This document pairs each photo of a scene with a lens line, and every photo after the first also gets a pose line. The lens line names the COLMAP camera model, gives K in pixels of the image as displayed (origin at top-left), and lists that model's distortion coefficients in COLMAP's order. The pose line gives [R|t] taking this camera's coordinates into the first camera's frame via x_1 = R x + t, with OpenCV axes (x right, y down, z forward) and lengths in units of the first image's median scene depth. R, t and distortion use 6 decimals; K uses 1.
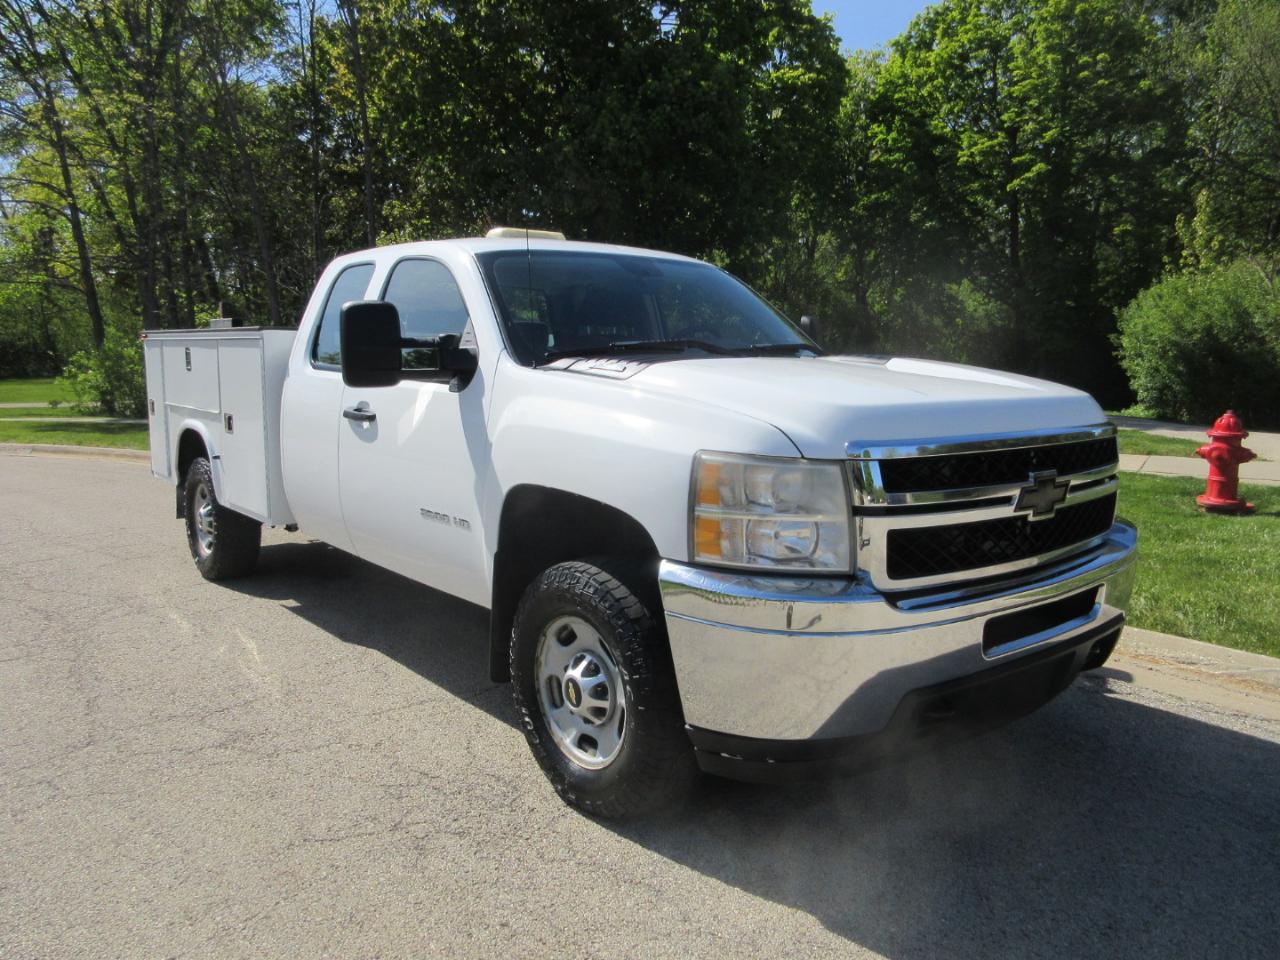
lens RADIAL K [[973.3, 0, 639.4], [0, 973.3, 477.9], [0, 0, 1]] dist [0.011614, -0.001556]
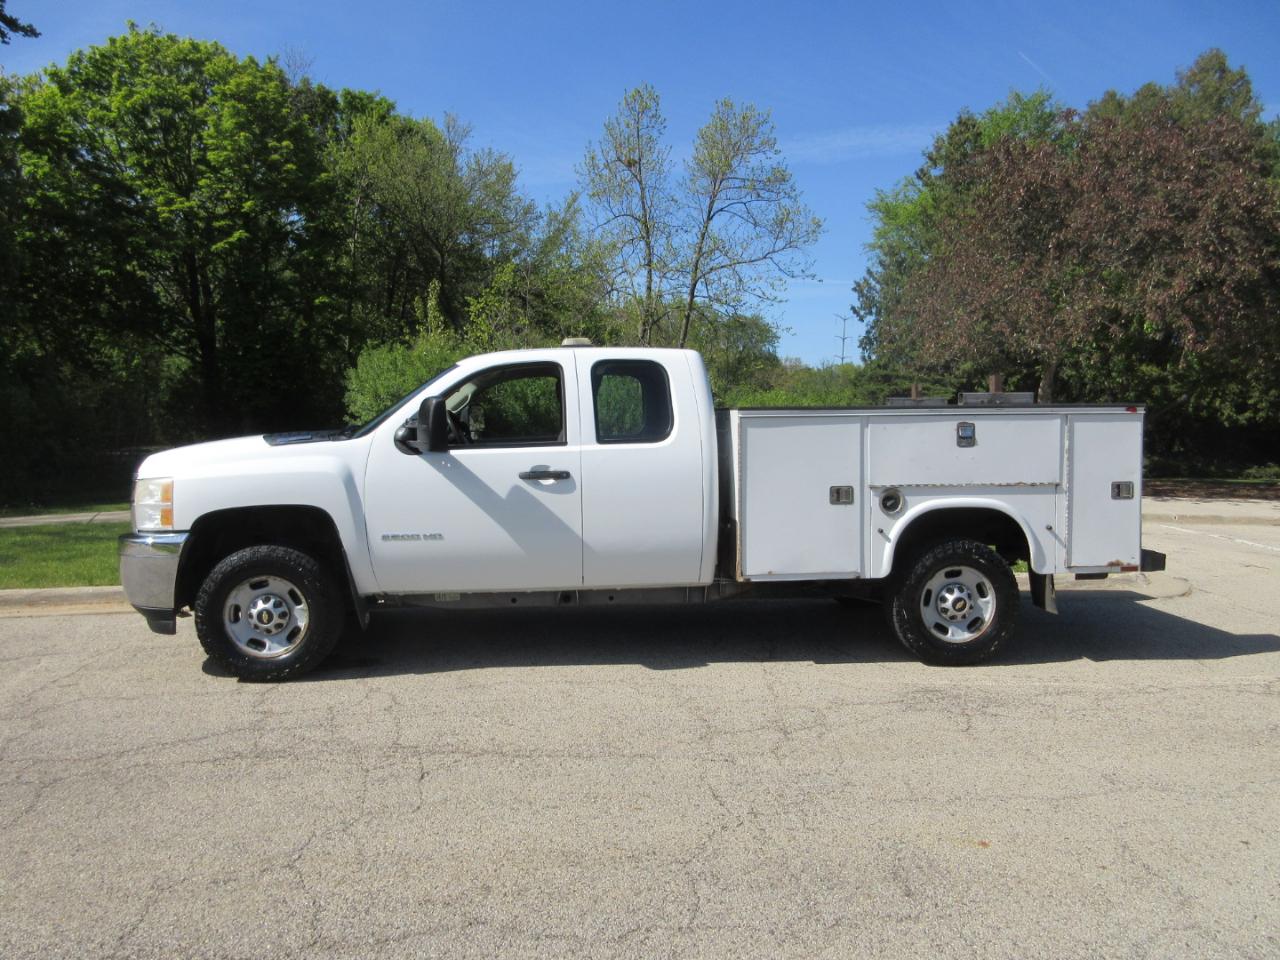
lens RADIAL K [[978.7, 0, 644.7], [0, 978.7, 475.6], [0, 0, 1]] dist [0.002543, 0.005777]
pose [[0.581457, -0.056210, 0.811633, -0.234203], [0.098855, 0.995100, -0.001903, -0.013323], [-0.807549, 0.081340, 0.584165, 0.050728]]
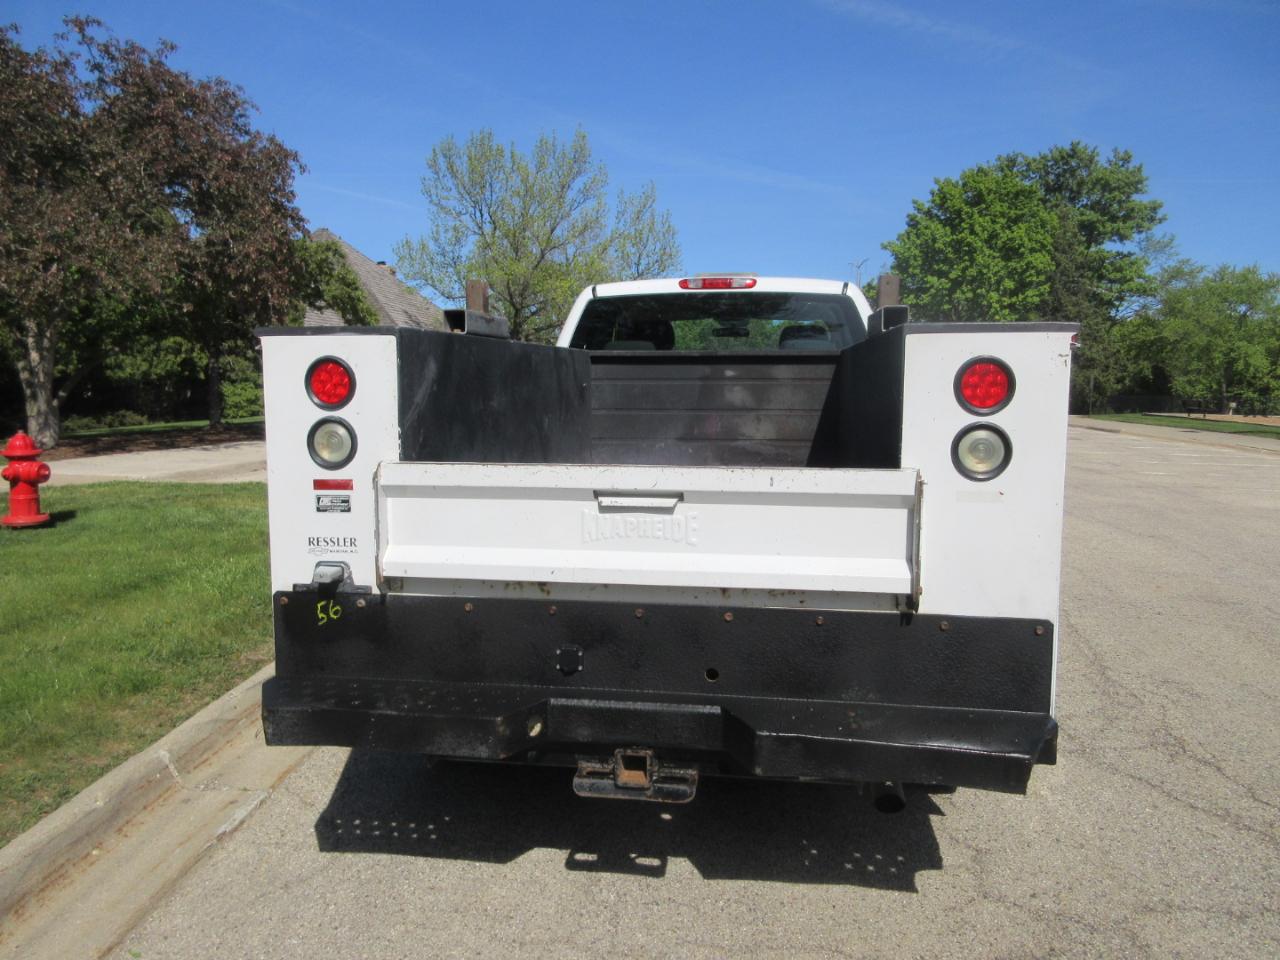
lens RADIAL K [[978.0, 0, 636.7], [0, 978.0, 476.7], [0, 0, 1]] dist [0.000387, 0.005359]
pose [[-0.677594, -0.082593, 0.730784, -0.184787], [0.098476, 0.974536, 0.201450, -0.051495], [-0.728814, 0.208466, -0.652206, 0.375035]]
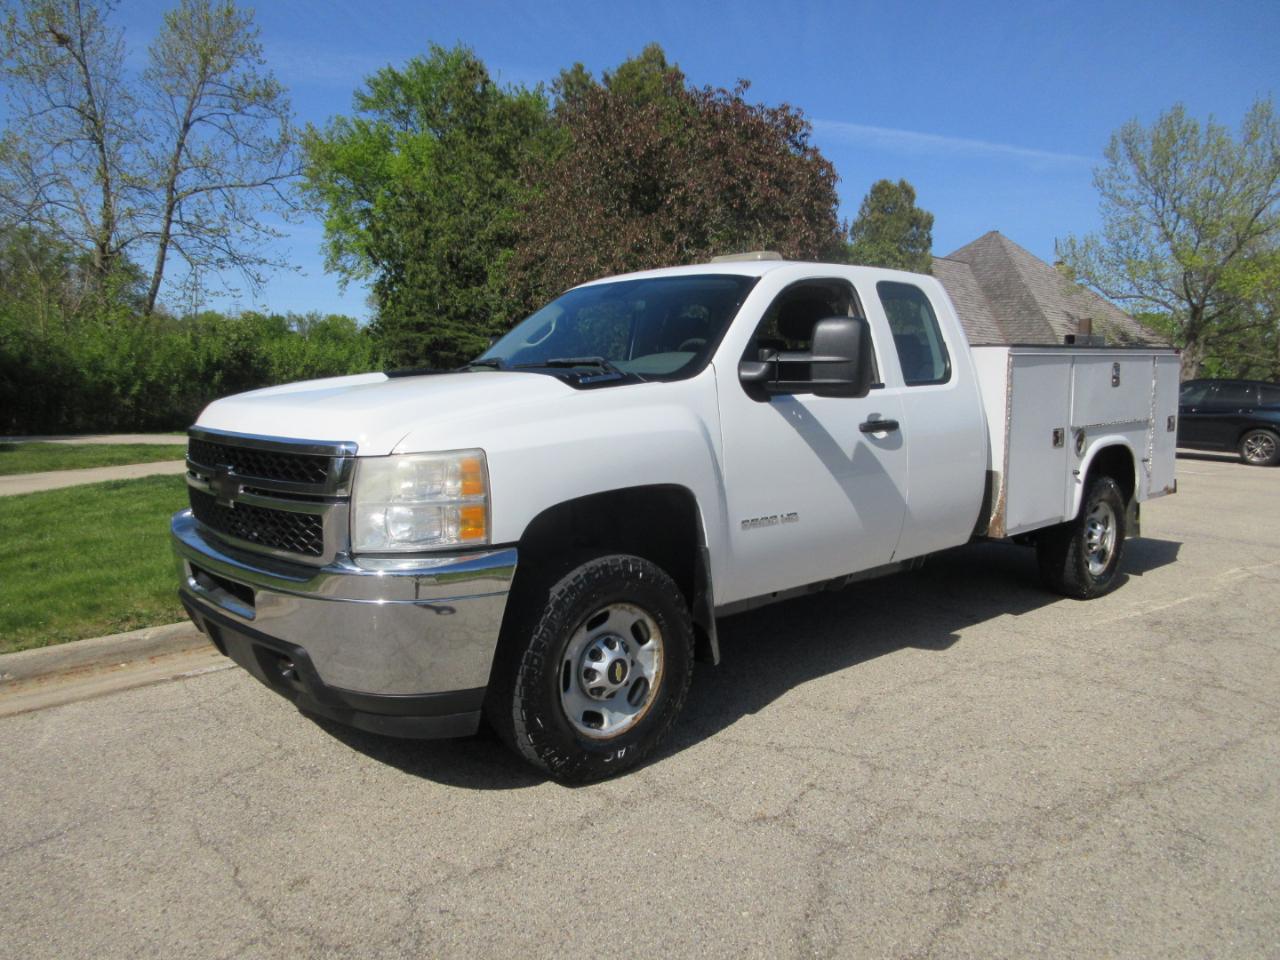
lens RADIAL K [[970.1, 0, 636.5], [0, 970.1, 475.9], [0, 0, 1]] dist [0.009551, 0.000856]
pose [[-0.028147, -0.114621, 0.993010, -0.236602], [0.114590, 0.986485, 0.117116, -0.033138], [-0.993014, 0.117086, -0.014632, 0.252888]]
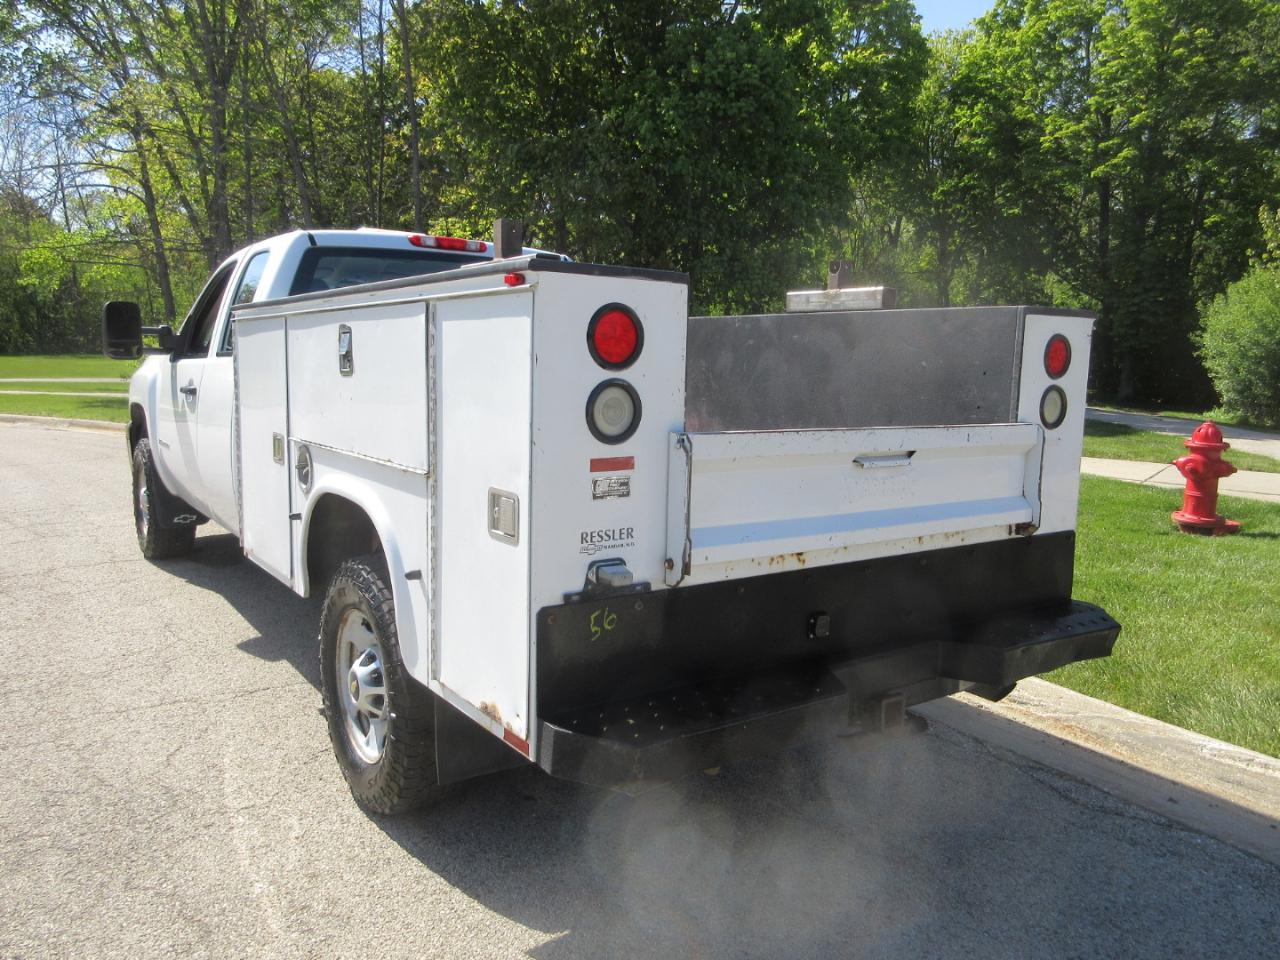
lens RADIAL K [[974.5, 0, 641.6], [0, 974.5, 481.5], [0, 0, 1]] dist [0.001809, 0.009053]
pose [[0.994387, 0.032150, -0.100799, 0.053973], [-0.030515, 0.999377, 0.017717, -0.003436], [0.101305, -0.014542, 0.994749, 0.013422]]
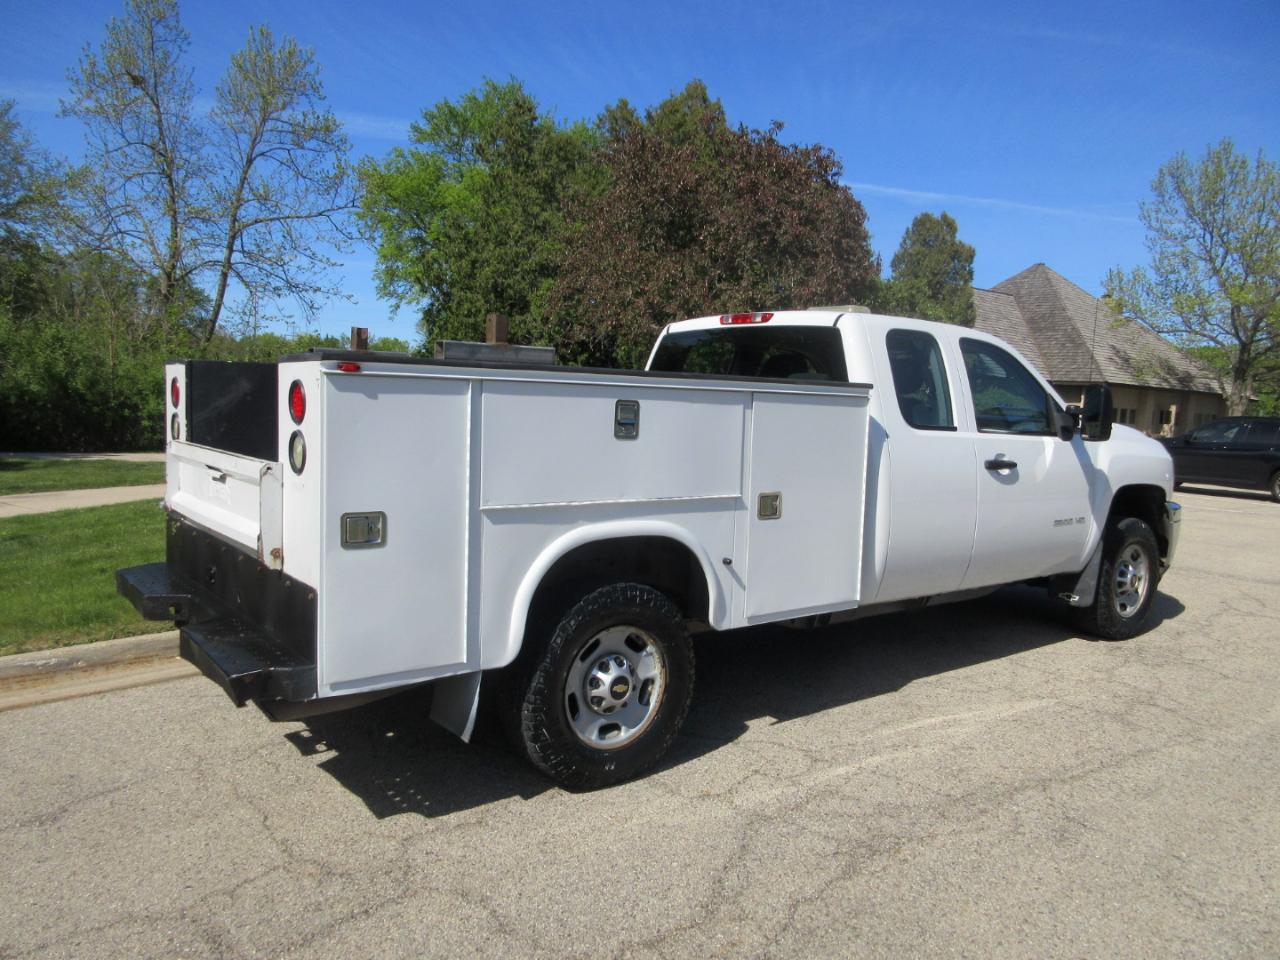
lens RADIAL K [[972.5, 0, 636.6], [0, 972.5, 480.3], [0, 0, 1]] dist [0.005091, 0.006481]
pose [[0.020976, -0.093199, 0.995427, -0.260586], [0.100499, 0.990799, 0.090648, -0.034767], [-0.994716, 0.098138, 0.030149, 0.241368]]
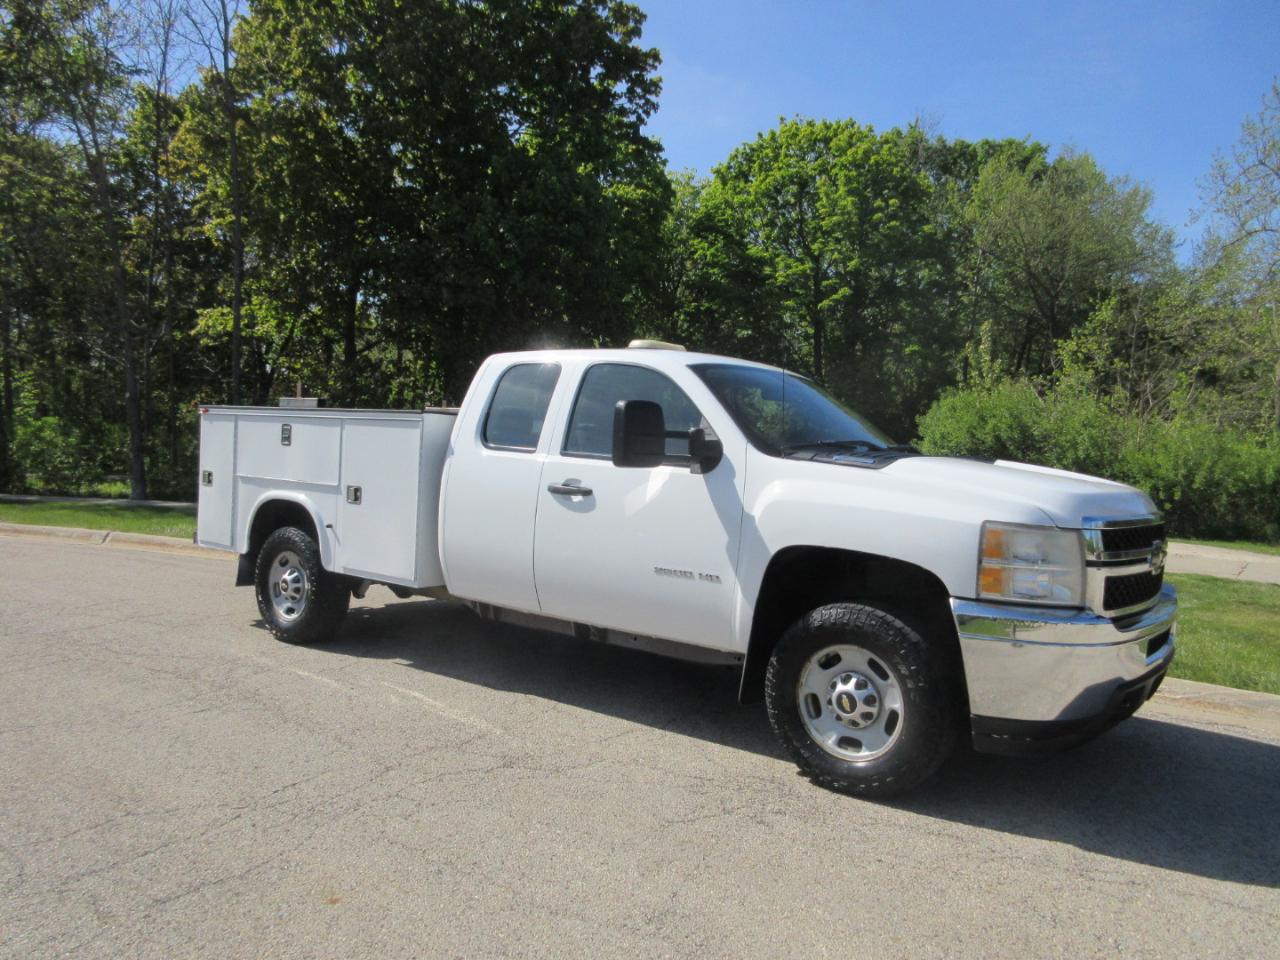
lens RADIAL K [[974.5, 0, 641.6], [0, 974.5, 481.5], [0, 0, 1]] dist [0.001809, 0.009053]
pose [[0.973004, 0.029024, 0.228954, -0.080369], [-0.009117, 0.996120, -0.087530, 0.004722], [-0.230606, 0.083080, 0.969494, -0.030931]]
